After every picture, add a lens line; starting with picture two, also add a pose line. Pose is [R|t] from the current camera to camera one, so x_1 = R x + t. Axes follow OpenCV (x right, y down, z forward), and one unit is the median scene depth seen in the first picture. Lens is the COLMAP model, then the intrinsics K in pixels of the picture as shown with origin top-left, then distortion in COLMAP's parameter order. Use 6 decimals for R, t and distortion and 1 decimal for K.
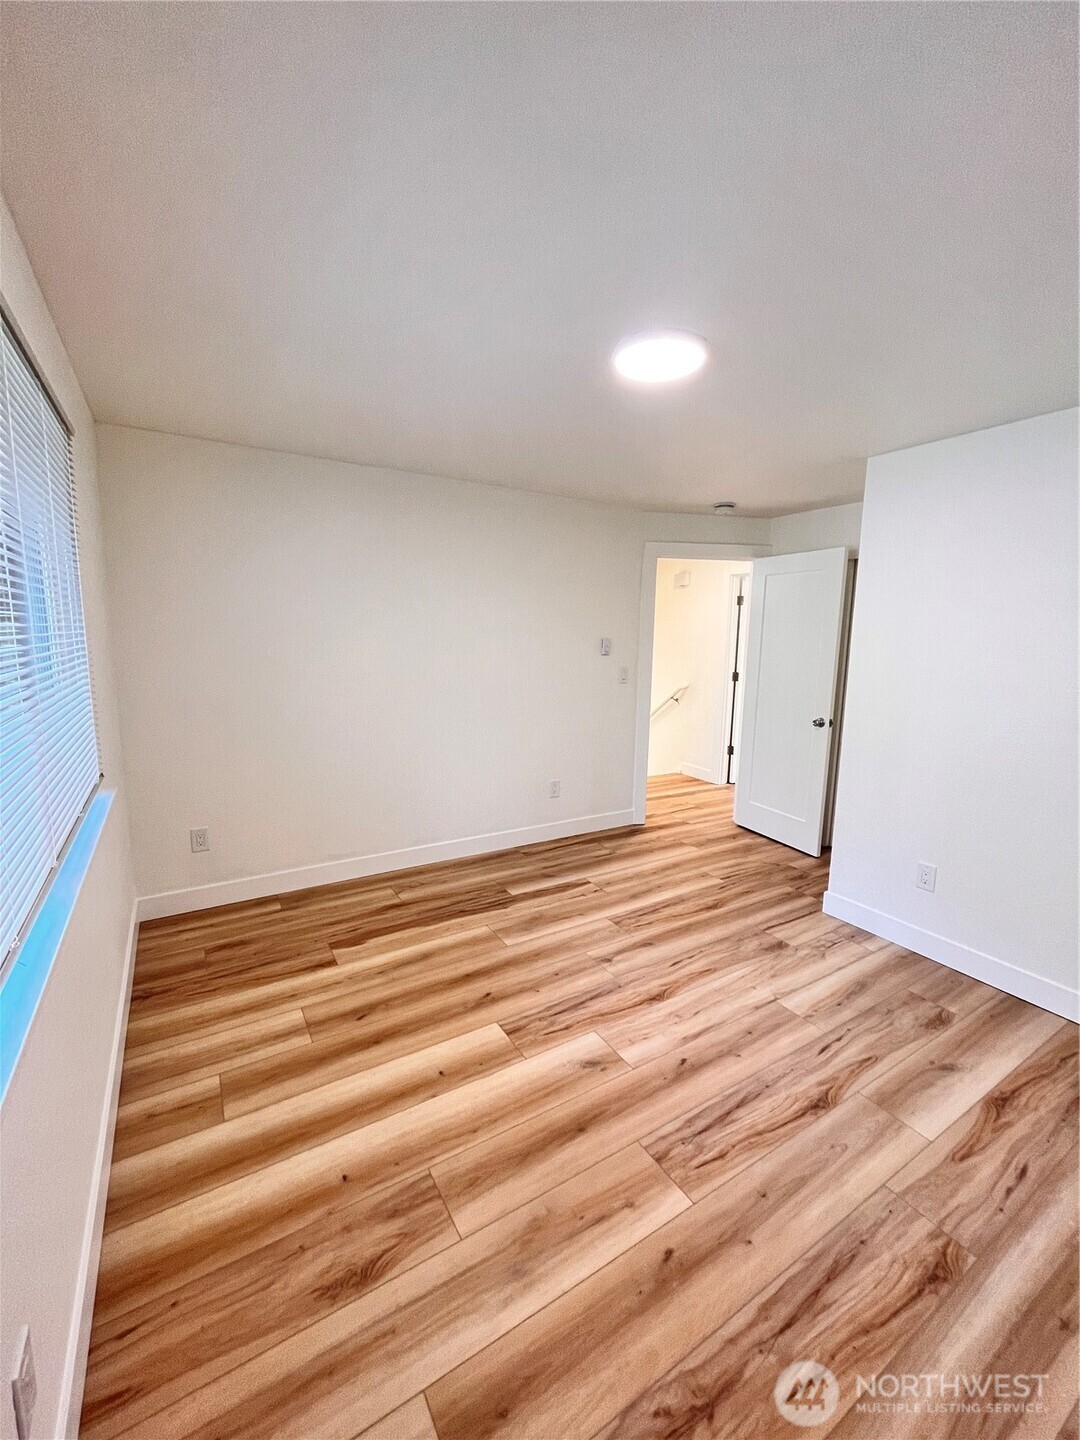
lens RADIAL K [[584.3, 0, 540.0], [0, 584.3, 720.0], [0, 0, 1]] dist [0.000301, 0.000041]
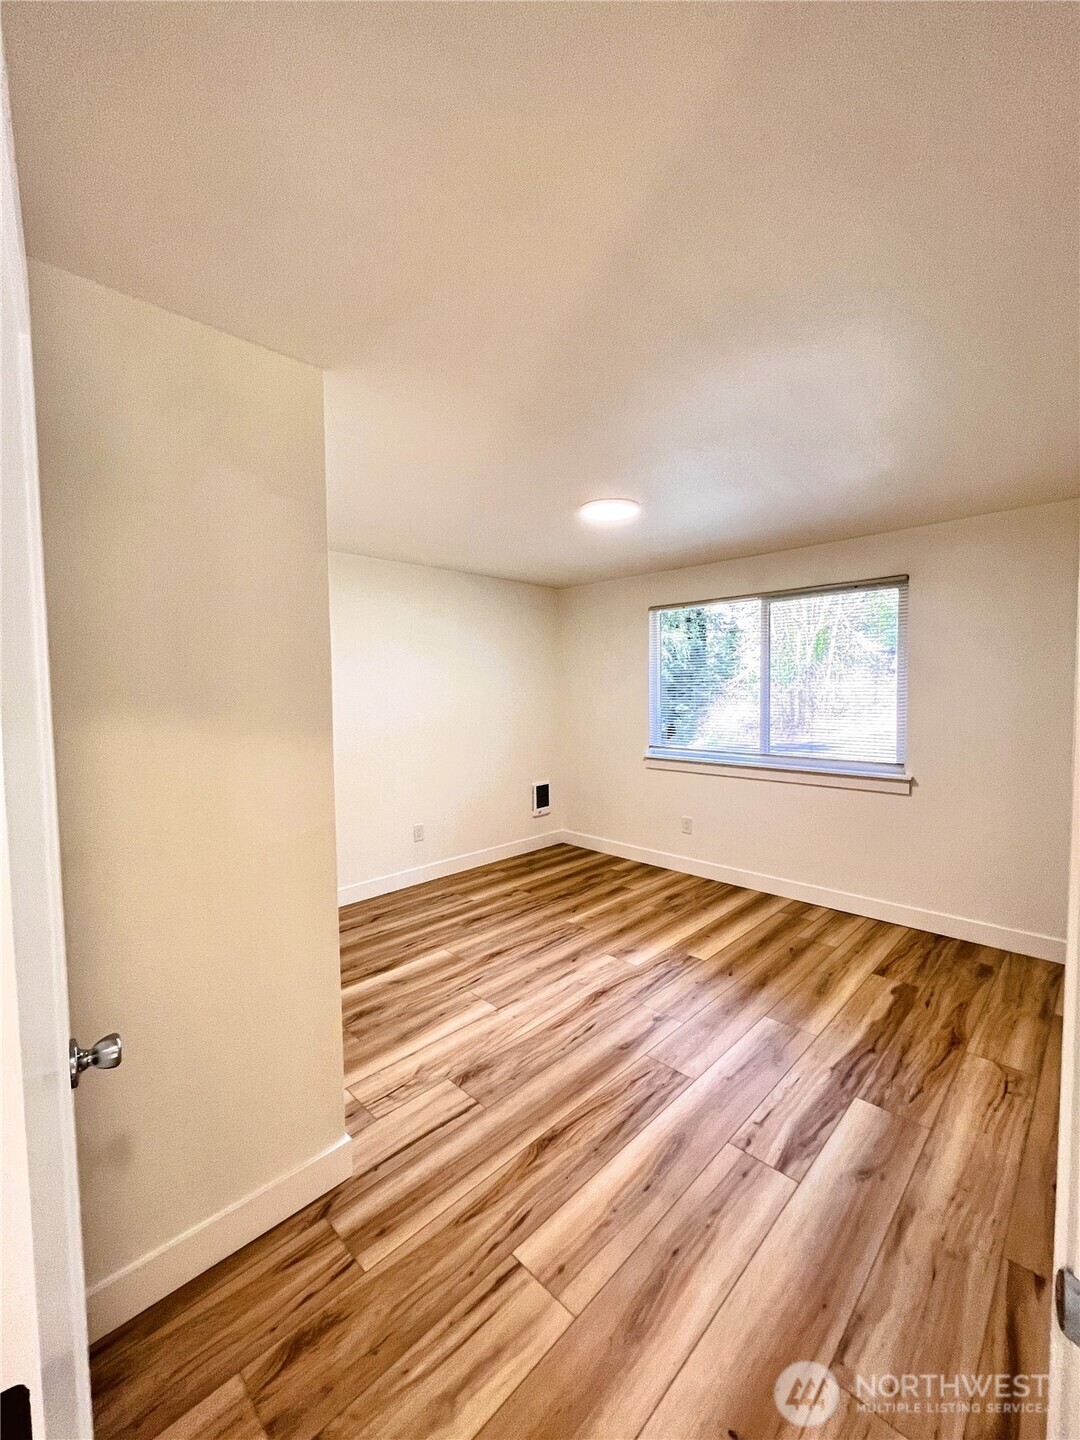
lens RADIAL K [[584.3, 0, 540.0], [0, 584.3, 720.0], [0, 0, 1]] dist [0.000301, 0.000041]
pose [[-0.973265, 0.005078, -0.229628, 0.539356], [-0.040869, 0.979973, 0.194893, -0.258149], [0.226019, 0.199067, -0.953566, 1.834222]]
